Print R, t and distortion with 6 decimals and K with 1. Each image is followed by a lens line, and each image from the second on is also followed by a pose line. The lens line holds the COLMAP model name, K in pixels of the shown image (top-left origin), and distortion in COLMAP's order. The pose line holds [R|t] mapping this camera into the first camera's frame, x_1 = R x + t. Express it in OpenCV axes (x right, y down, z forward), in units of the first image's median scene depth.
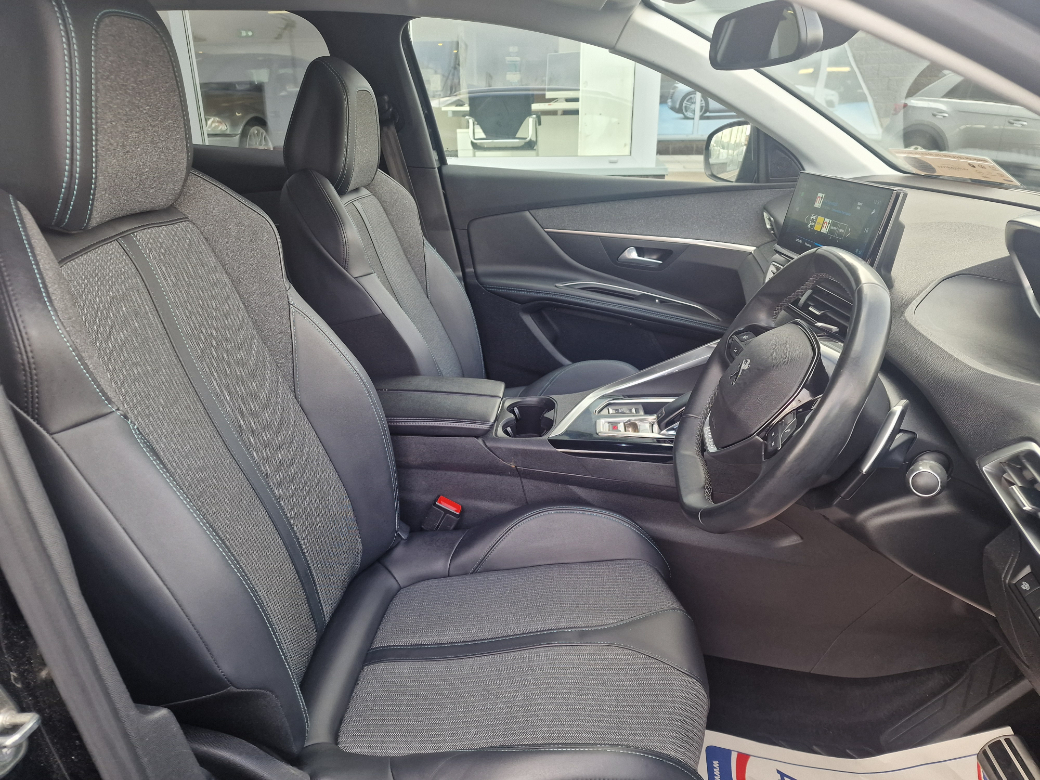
lens RADIAL K [[697.0, 0, 520.0], [0, 697.0, 390.0], [0, 0, 1]] dist [0.063642, -0.063056]
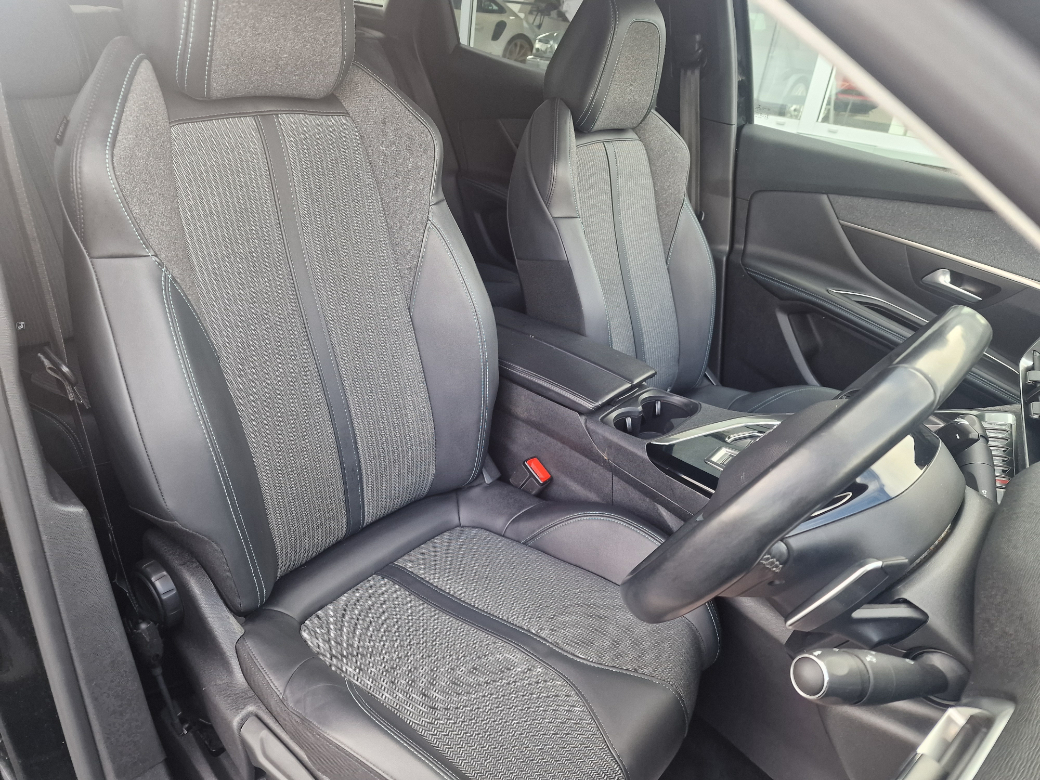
lens RADIAL K [[697.0, 0, 520.0], [0, 697.0, 390.0], [0, 0, 1]] dist [0.063642, -0.063056]
pose [[0.821126, 0.344681, -0.454914, 0.237252], [-0.316937, 0.938234, 0.138810, -0.053133], [0.474661, 0.030199, 0.879650, 0.131760]]
